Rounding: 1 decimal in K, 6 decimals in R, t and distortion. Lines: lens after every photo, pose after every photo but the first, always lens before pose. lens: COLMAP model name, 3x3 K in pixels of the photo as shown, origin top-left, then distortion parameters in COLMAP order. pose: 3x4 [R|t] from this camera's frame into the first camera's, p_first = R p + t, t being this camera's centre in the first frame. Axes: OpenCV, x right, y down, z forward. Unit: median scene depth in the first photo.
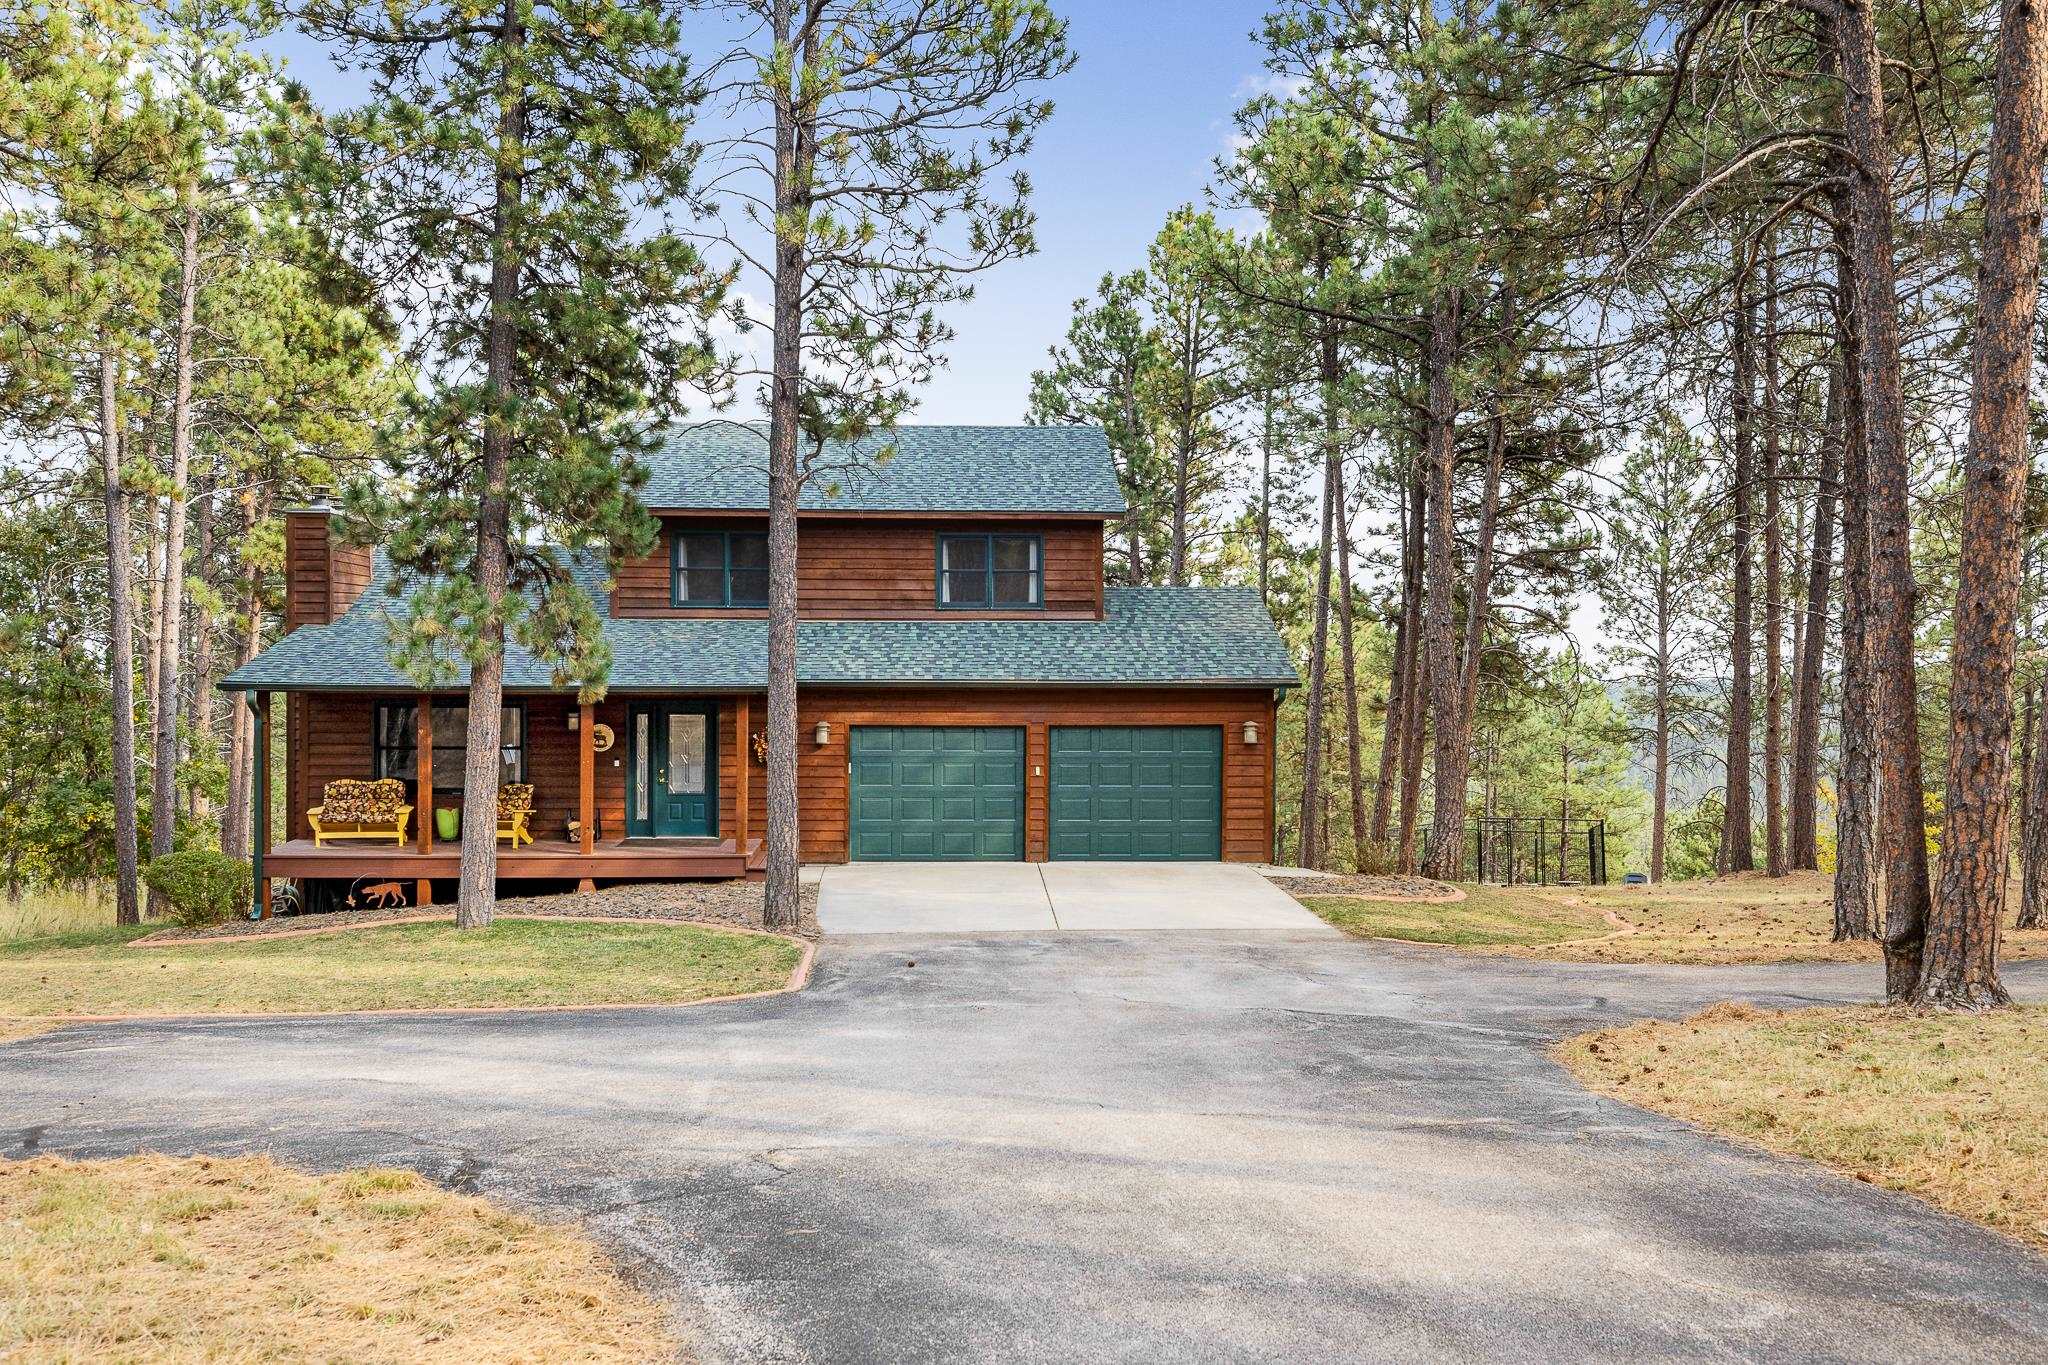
lens RADIAL K [[1893.6, 0, 1024.0], [0, 1893.6, 682.5], [0, 0, 1]] dist [0.001492, 0.000845]
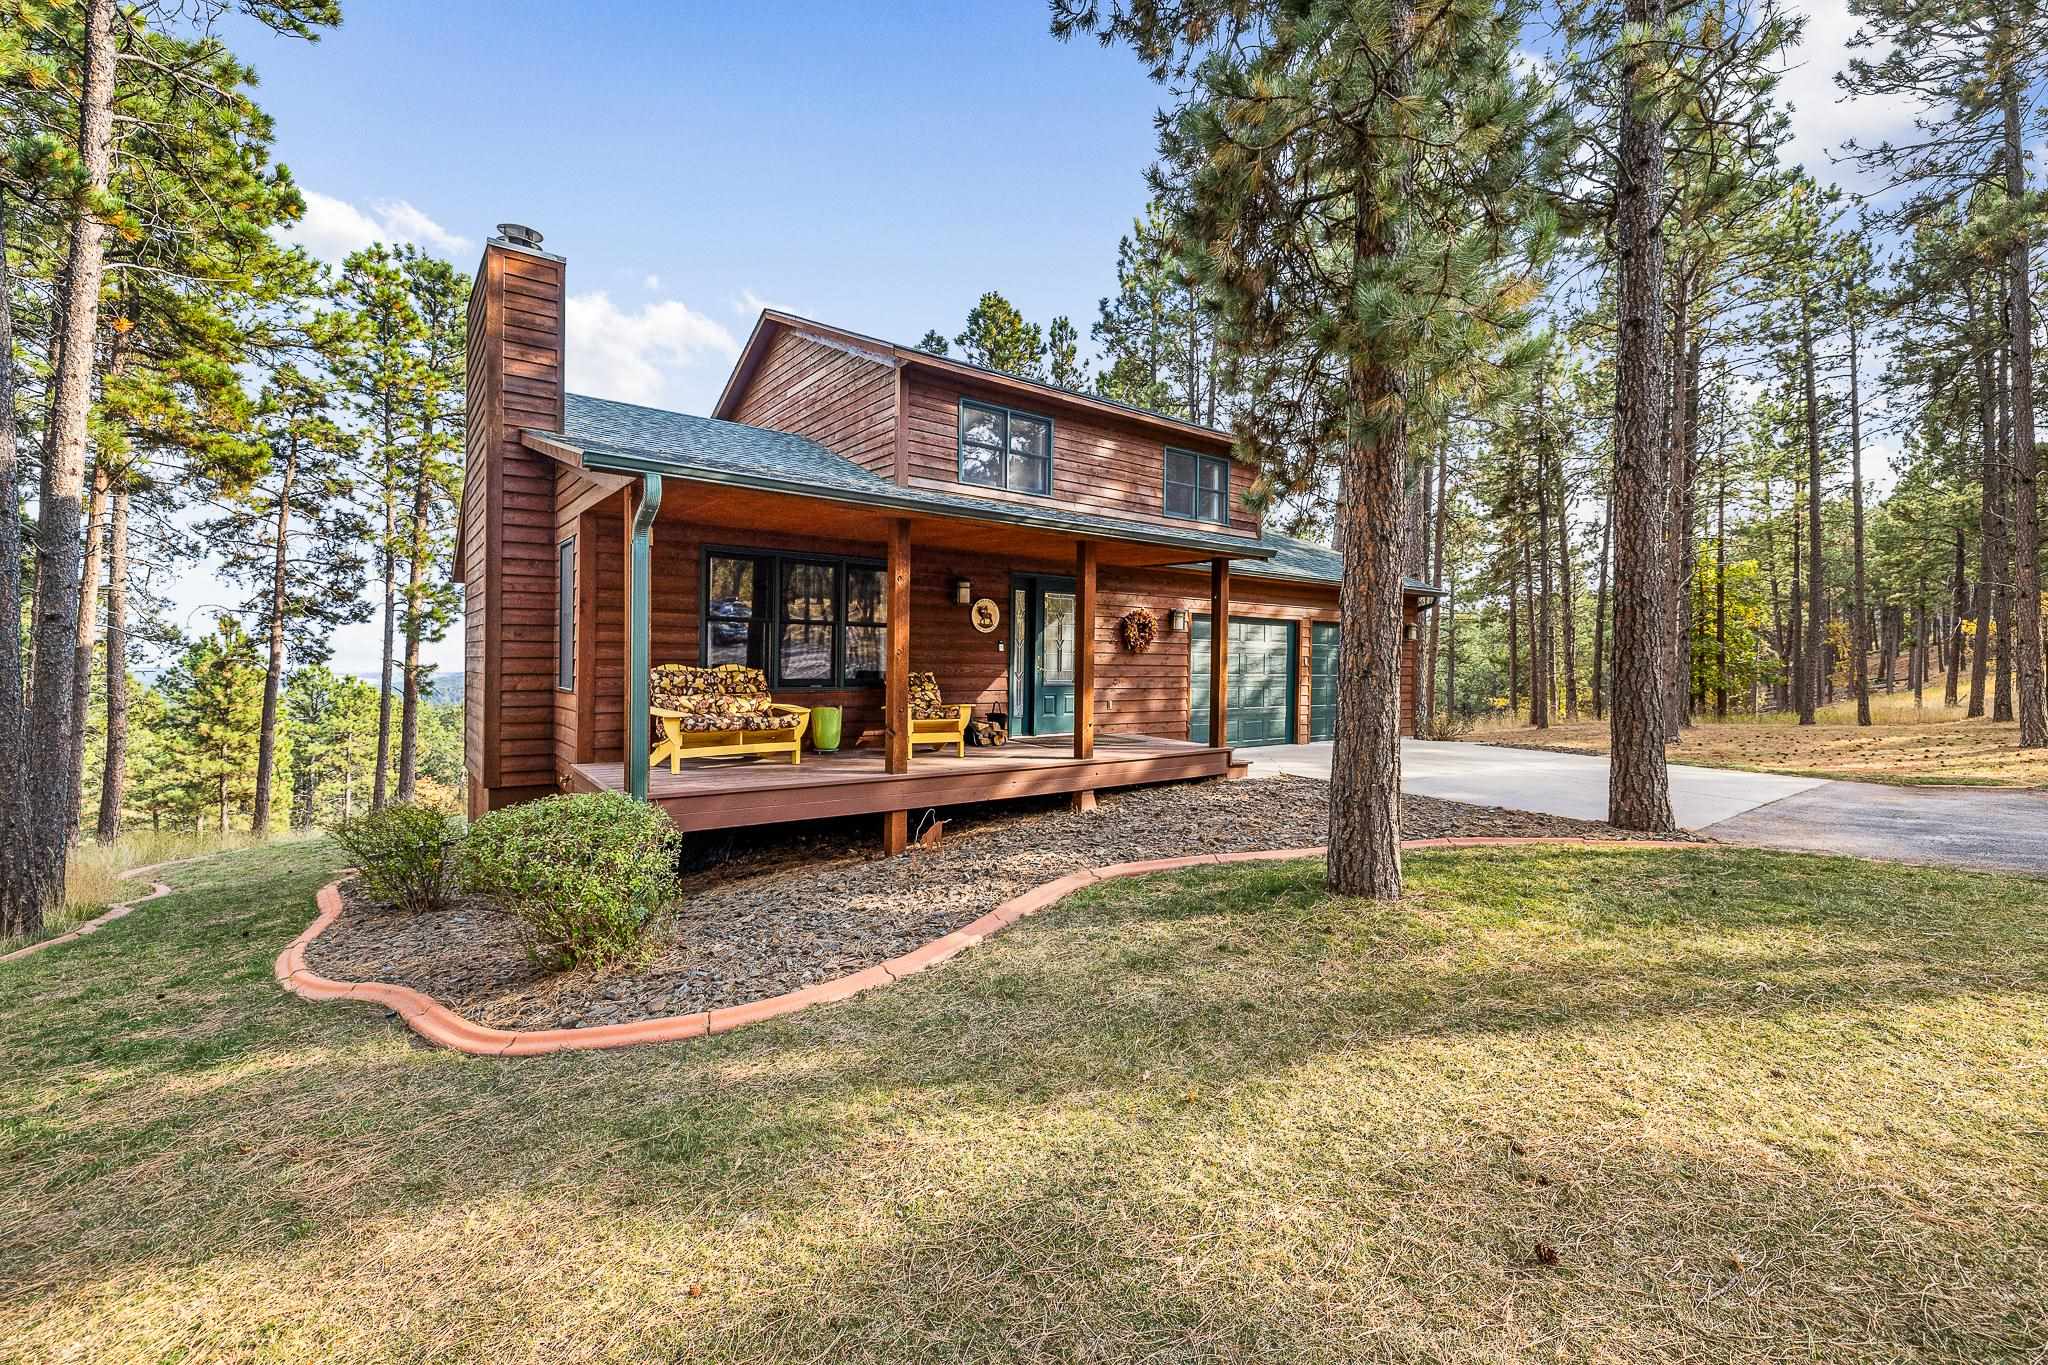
lens RADIAL K [[874.9, 0, 1024.0], [0, 874.9, 682.5], [0, 0, 1]] dist [-0.000286, -0.000037]
pose [[0.824458, -0.010094, 0.565833, -0.420028], [0.005733, 0.999939, 0.009484, 0.054254], [-0.565894, -0.004576, 0.824465, 0.684772]]
